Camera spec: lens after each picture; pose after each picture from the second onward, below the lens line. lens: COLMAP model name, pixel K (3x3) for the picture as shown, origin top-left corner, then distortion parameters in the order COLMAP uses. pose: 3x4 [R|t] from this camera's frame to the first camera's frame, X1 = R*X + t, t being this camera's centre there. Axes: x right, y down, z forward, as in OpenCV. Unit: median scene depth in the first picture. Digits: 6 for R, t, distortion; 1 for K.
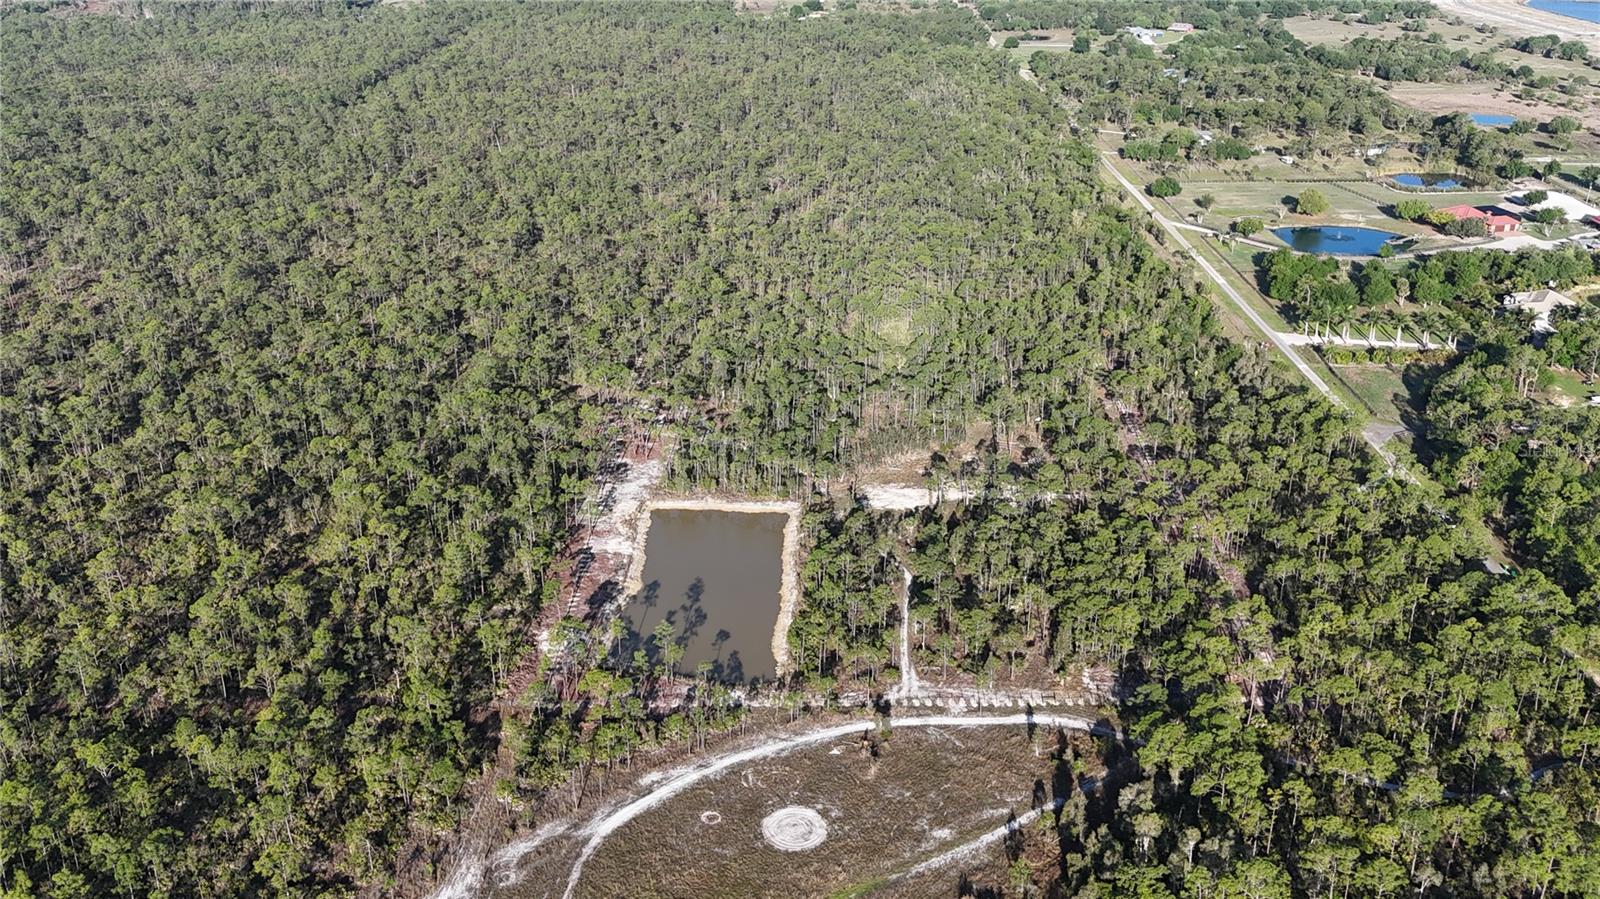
lens RADIAL K [[1435.8, 0, 798.0], [0, 1435.8, 447.5], [0, 0, 1]] dist [0.065042, -0.076390]
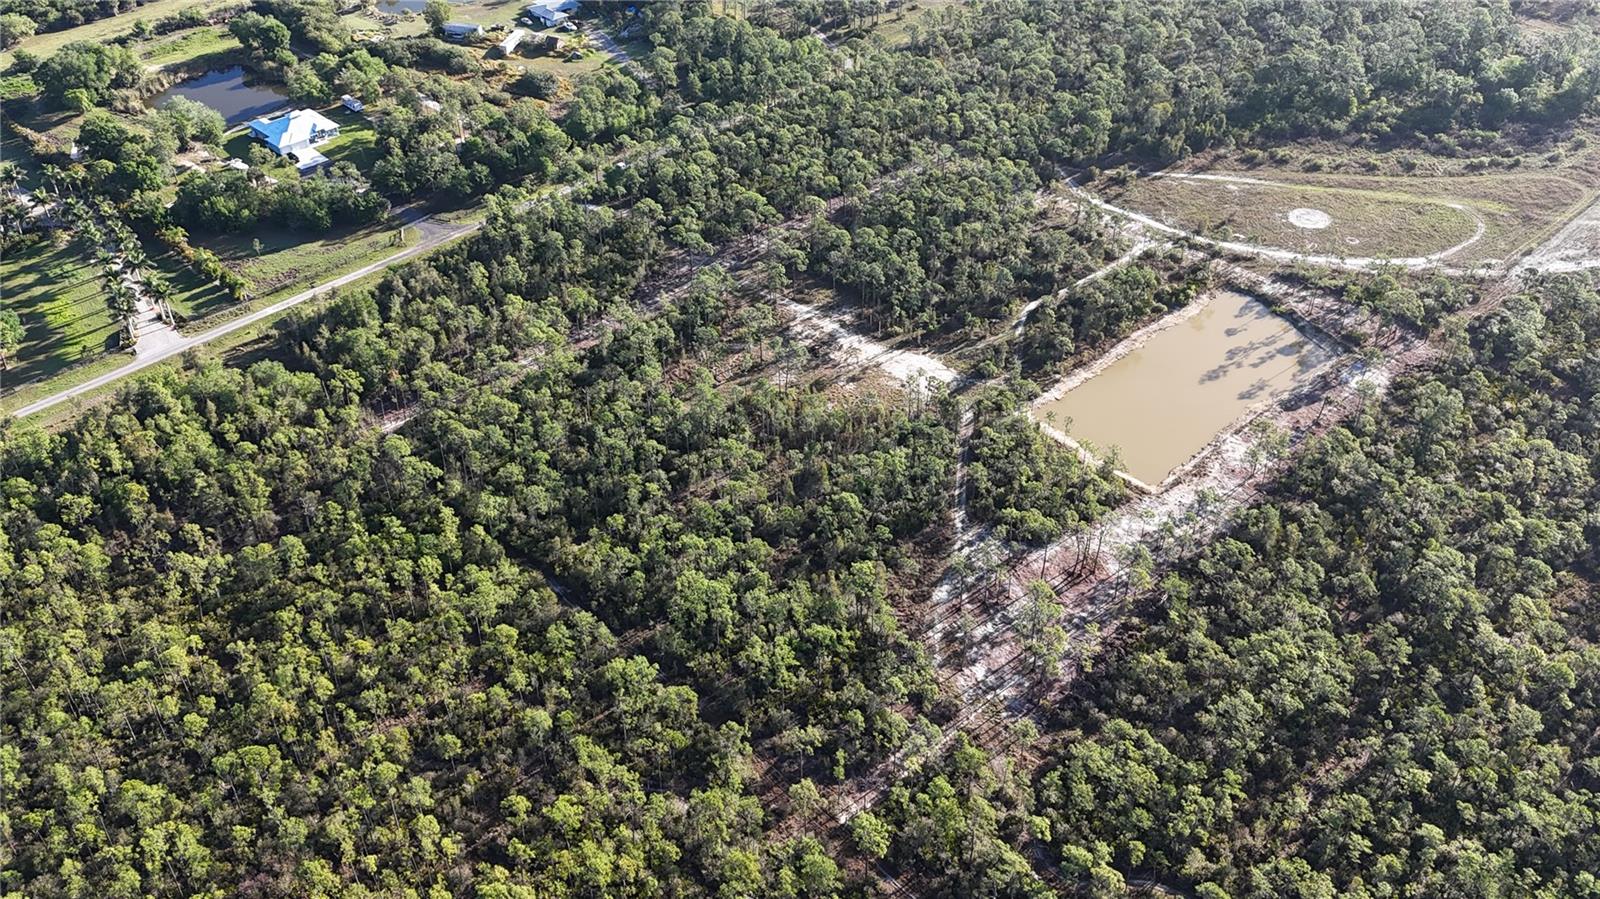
lens RADIAL K [[1435.8, 0, 802.6], [0, 1435.8, 452.9], [0, 0, 1]] dist [0.065042, -0.076390]
pose [[-0.705234, -0.422428, 0.569385, -0.515849], [0.291140, 0.559717, 0.775858, -0.818640], [-0.646438, 0.712932, -0.271746, 1.629620]]
